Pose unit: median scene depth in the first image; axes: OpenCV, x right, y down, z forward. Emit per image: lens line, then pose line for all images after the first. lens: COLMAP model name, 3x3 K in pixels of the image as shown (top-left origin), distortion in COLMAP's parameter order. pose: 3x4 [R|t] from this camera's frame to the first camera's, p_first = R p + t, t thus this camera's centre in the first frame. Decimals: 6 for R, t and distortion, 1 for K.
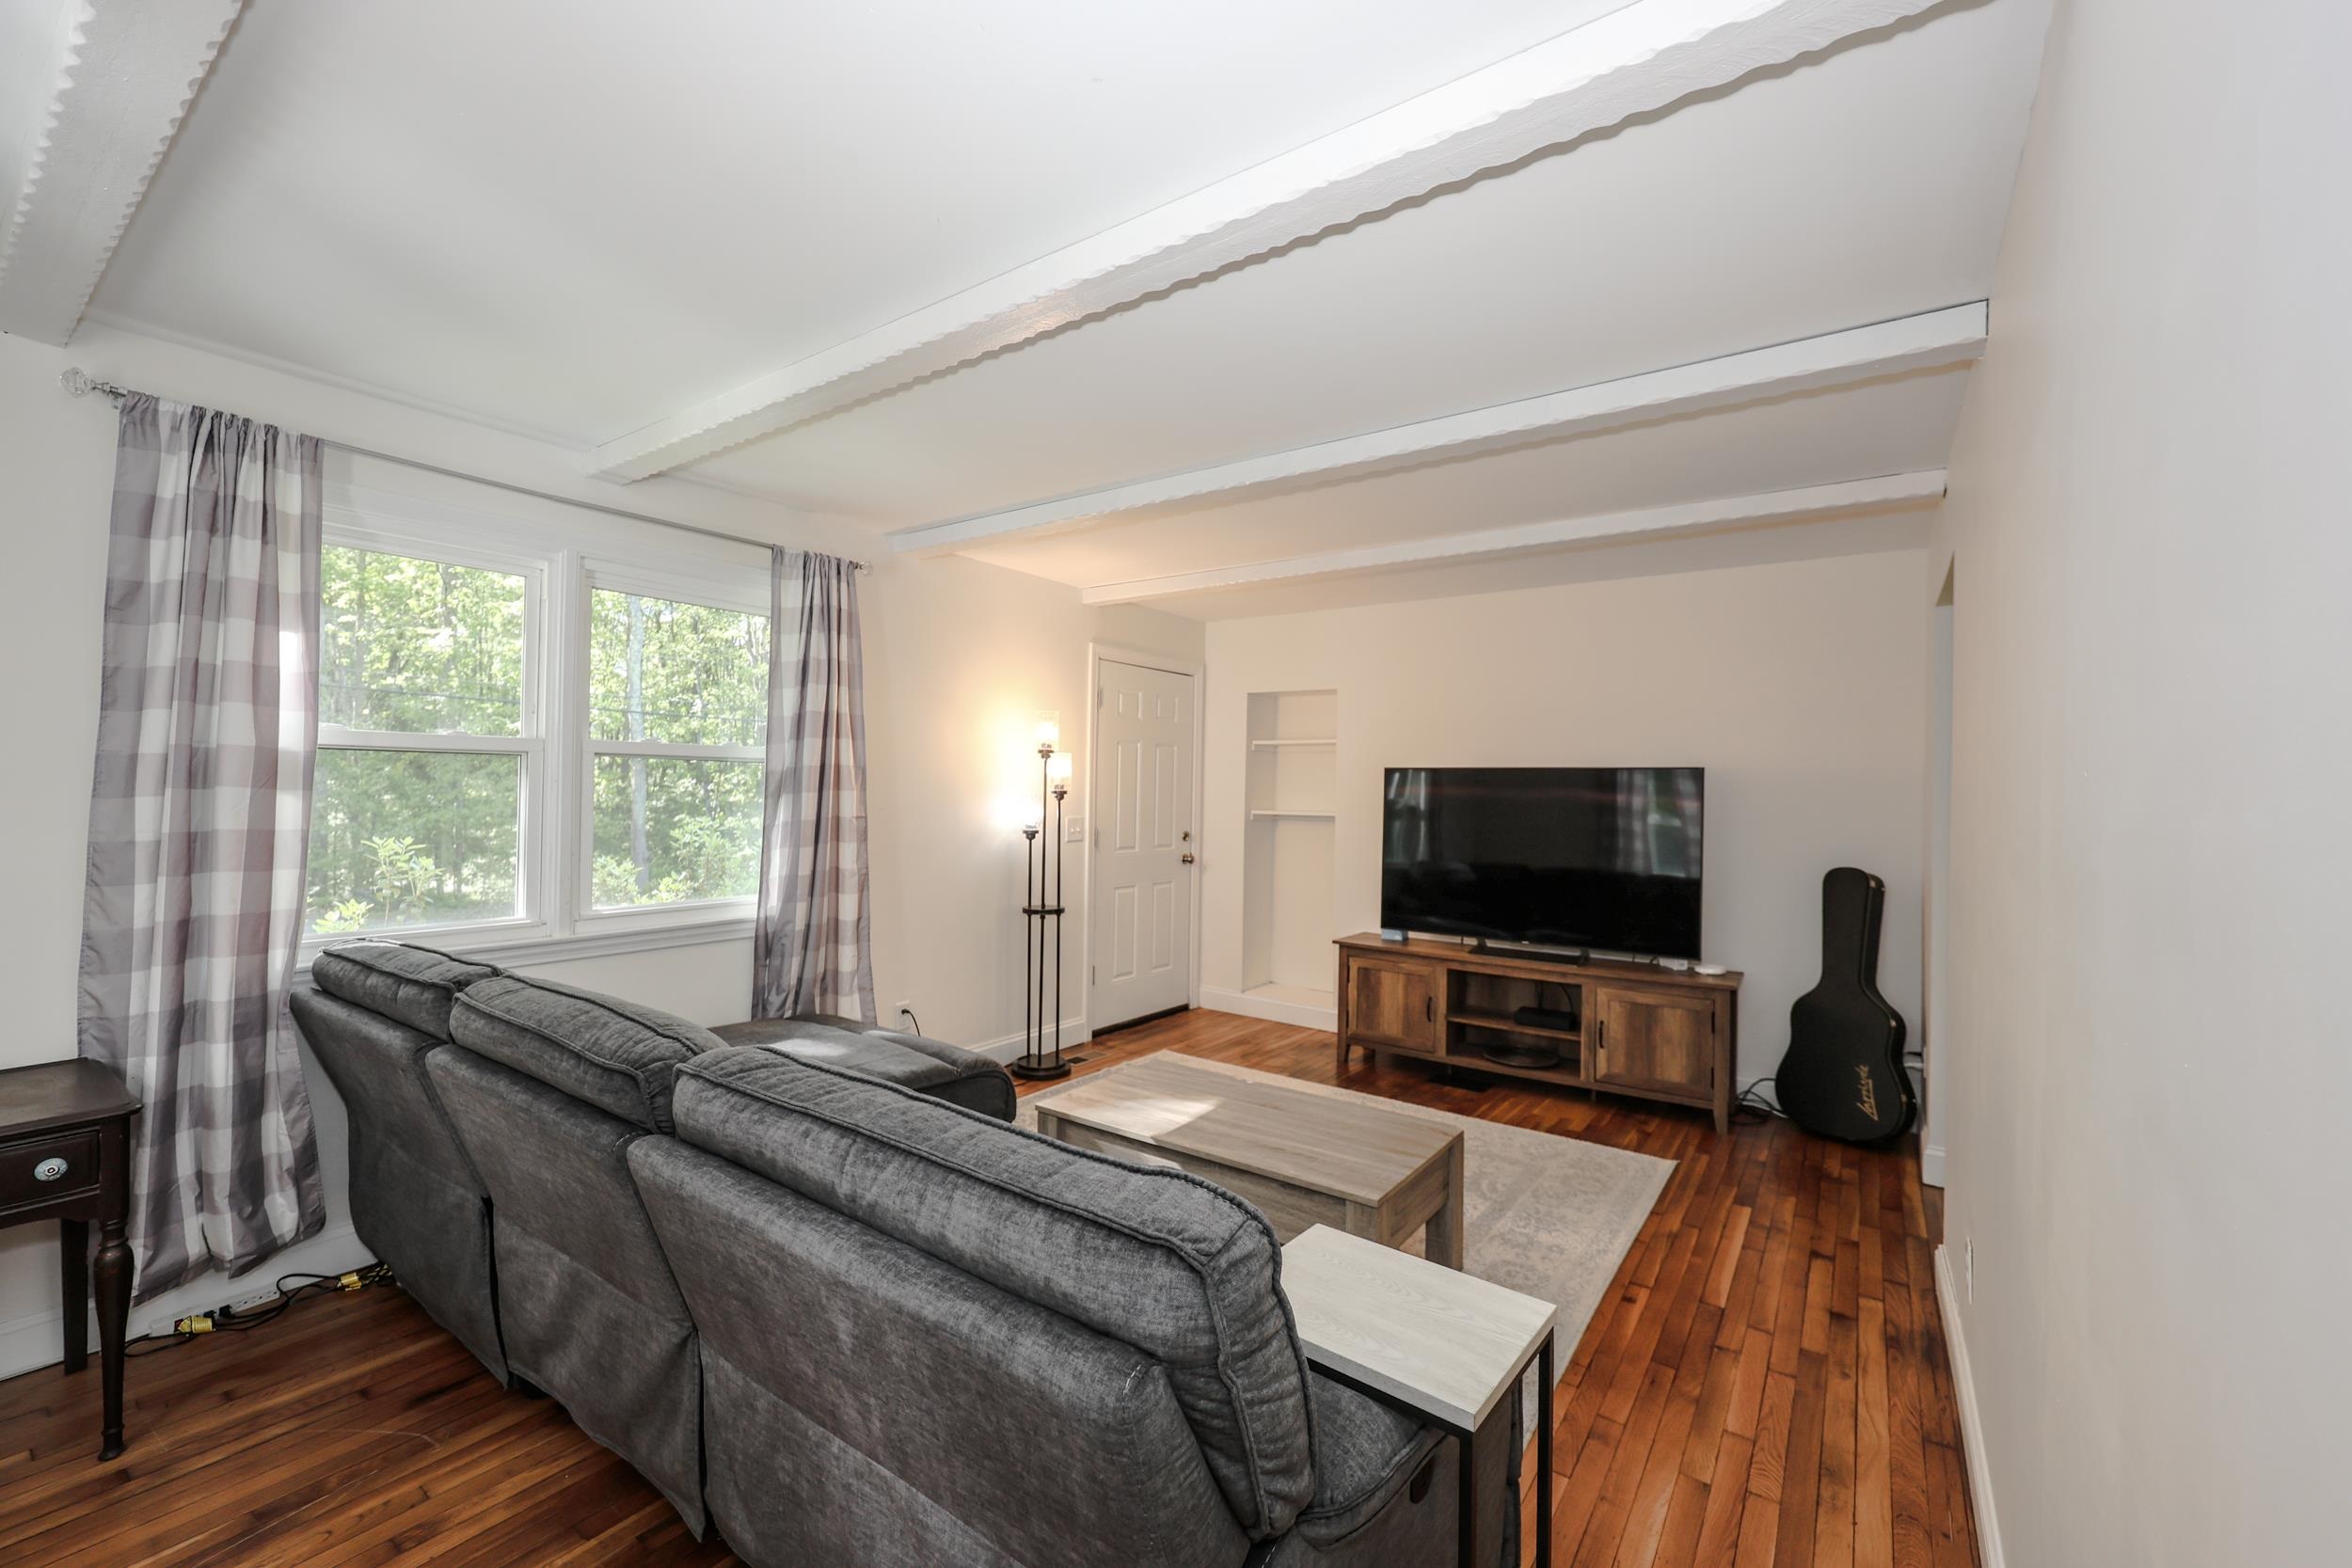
lens RADIAL K [[946.6, 0, 1163.3], [0, 946.6, 785.3], [0, 0, 1]] dist [0.001412, 0.000110]
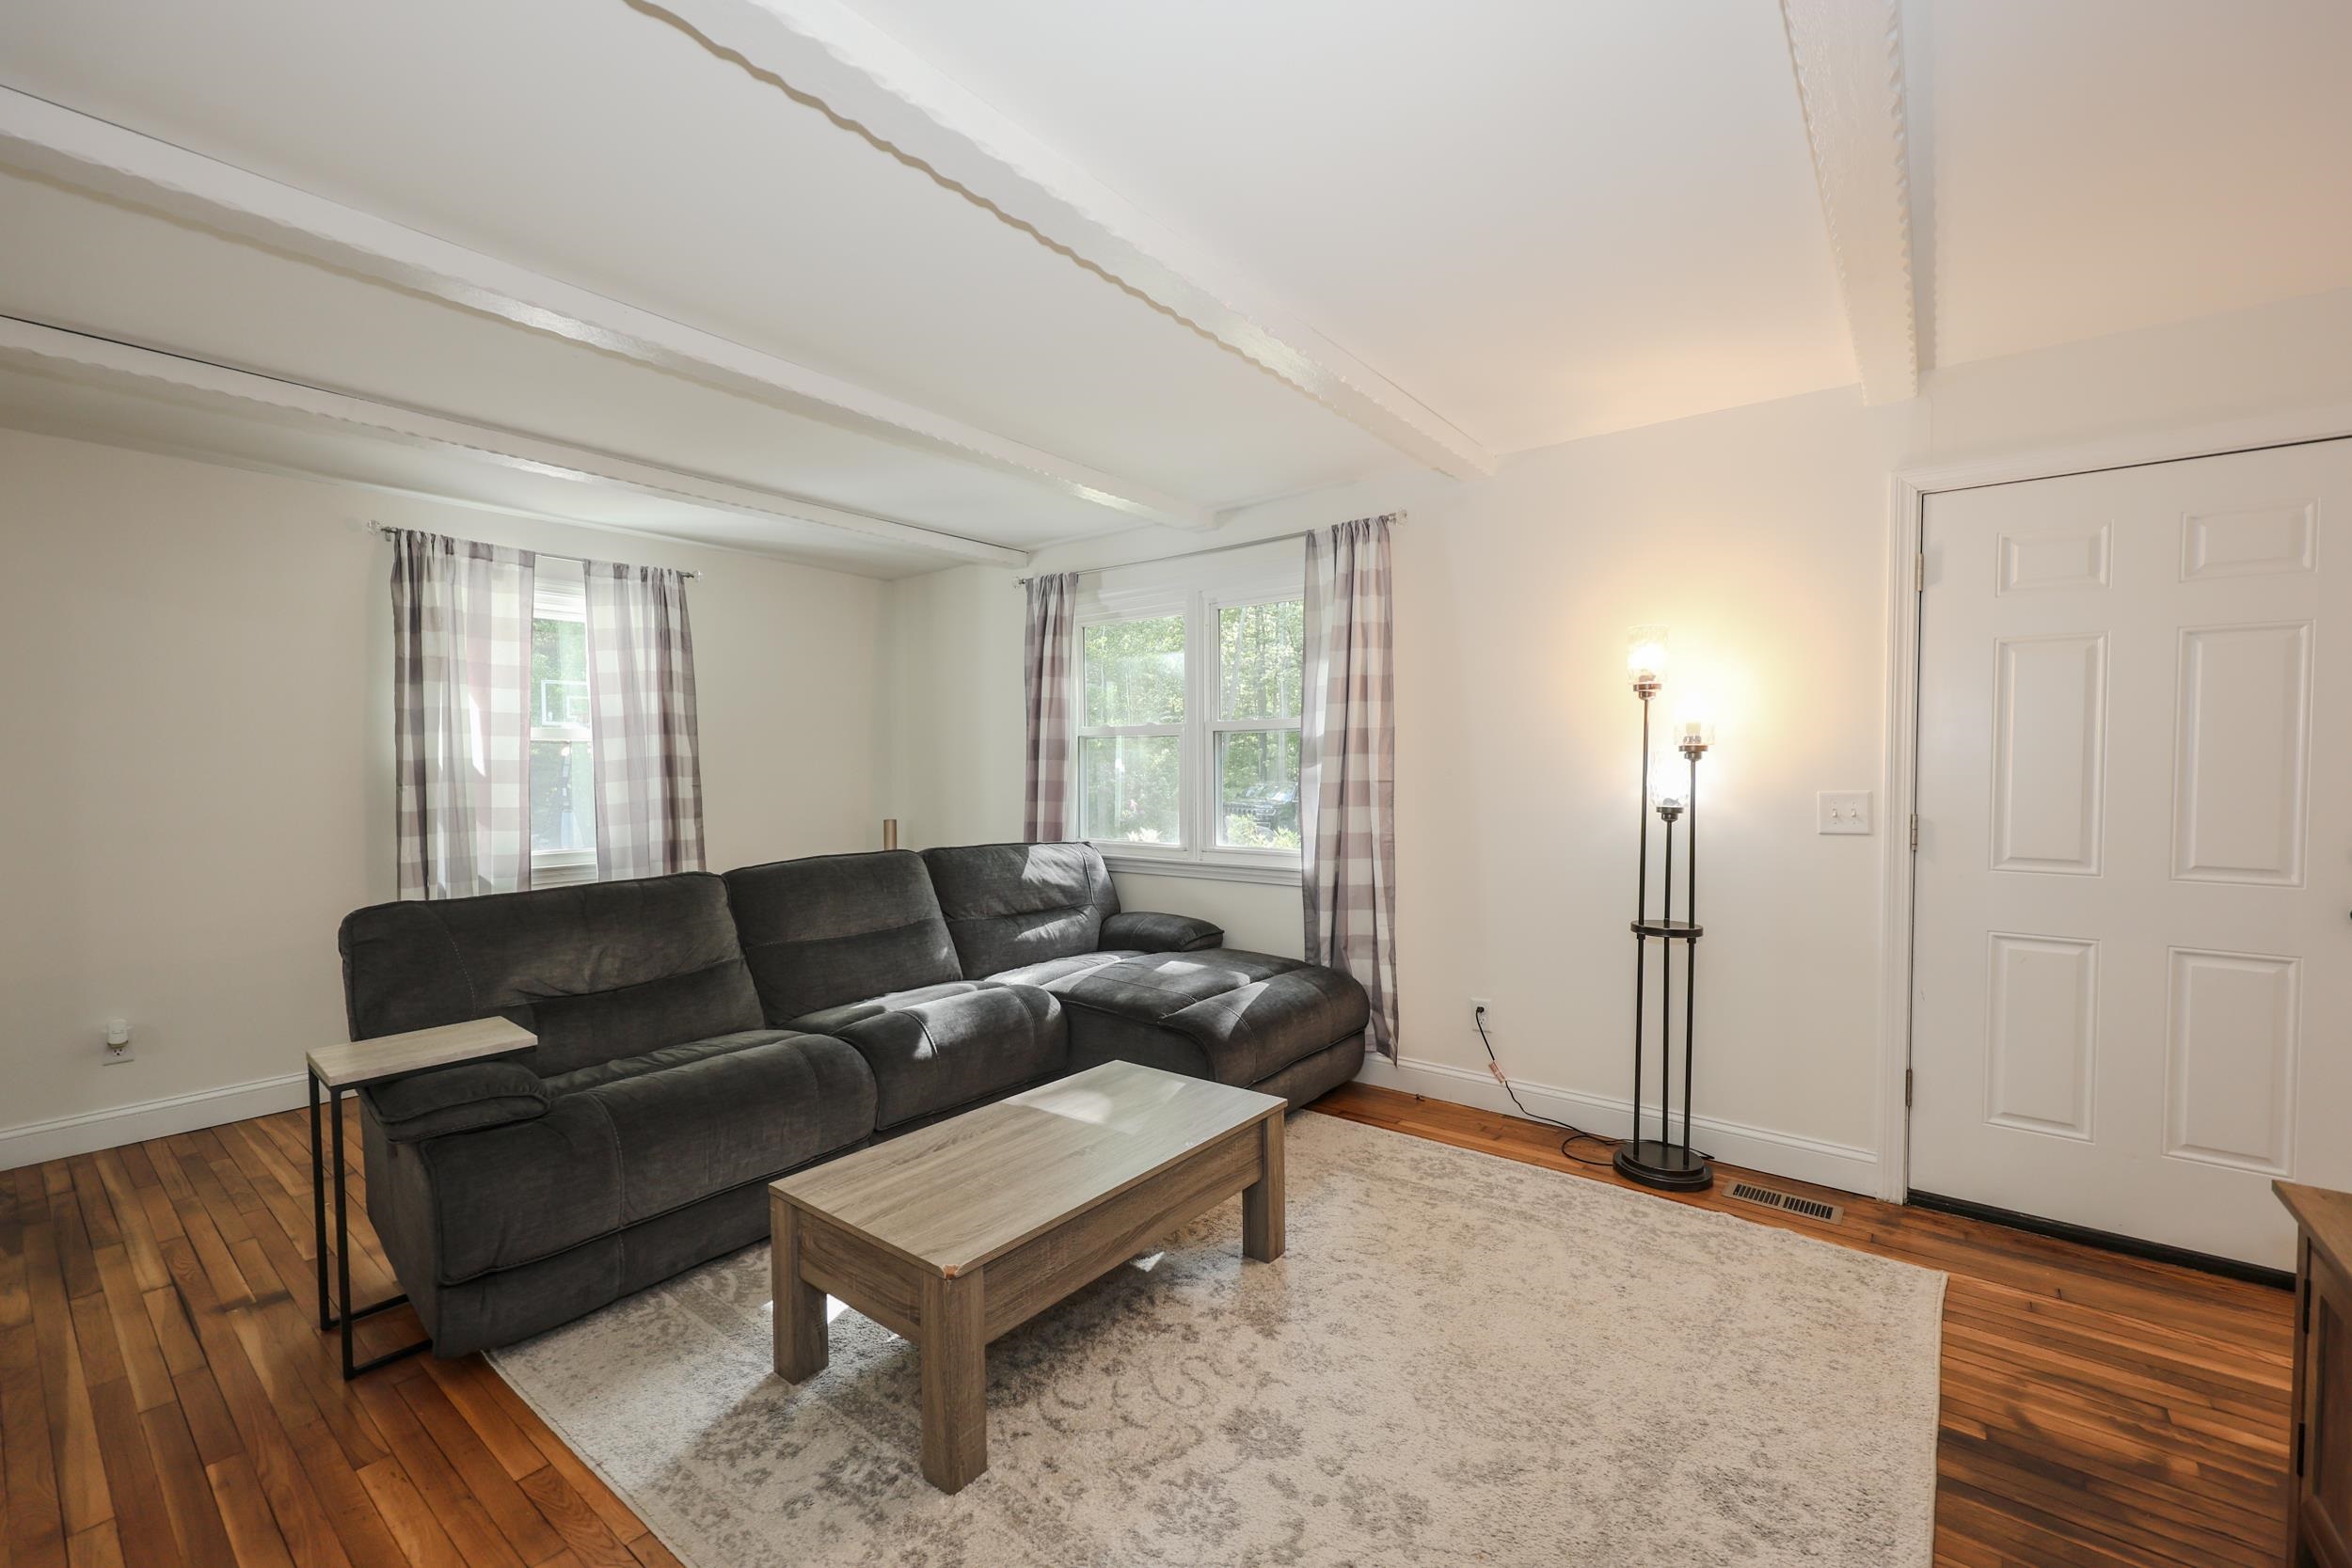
lens RADIAL K [[967.8, 0, 1191.8], [0, 967.8, 785.8], [0, 0, 1]] dist [0.011354, 0.000070]
pose [[-0.016648, 0.008079, -0.999829, 0.669683], [0.008783, 0.999930, 0.007933, 0.029741], [0.999823, -0.008650, -0.016718, 0.826577]]
